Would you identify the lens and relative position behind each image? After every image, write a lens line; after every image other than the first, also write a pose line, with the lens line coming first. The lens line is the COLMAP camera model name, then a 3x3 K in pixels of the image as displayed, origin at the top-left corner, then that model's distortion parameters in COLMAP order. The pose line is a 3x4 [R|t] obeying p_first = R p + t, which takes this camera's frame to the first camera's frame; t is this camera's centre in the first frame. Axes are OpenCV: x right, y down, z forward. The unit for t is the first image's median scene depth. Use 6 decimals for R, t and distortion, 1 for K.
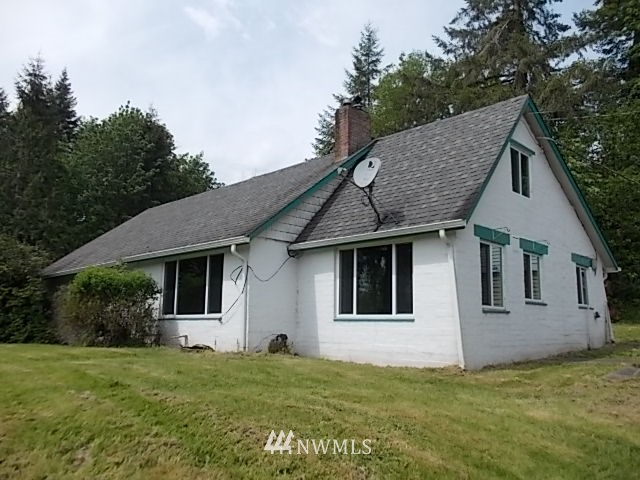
lens RADIAL K [[540.4, 0, 322.2], [0, 540.4, 239.5], [0, 0, 1]] dist [-0.013029, -0.016115]
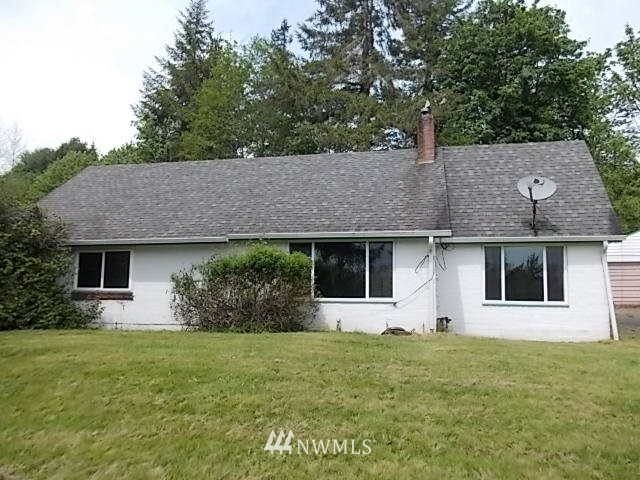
lens RADIAL K [[540.4, 0, 323.5], [0, 540.4, 242.9], [0, 0, 1]] dist [-0.013029, -0.016115]
pose [[0.854261, 0.065012, 0.515763, -0.877890], [-0.090204, 0.995636, 0.023905, 0.015175], [-0.511958, -0.066945, 0.856398, 0.162536]]
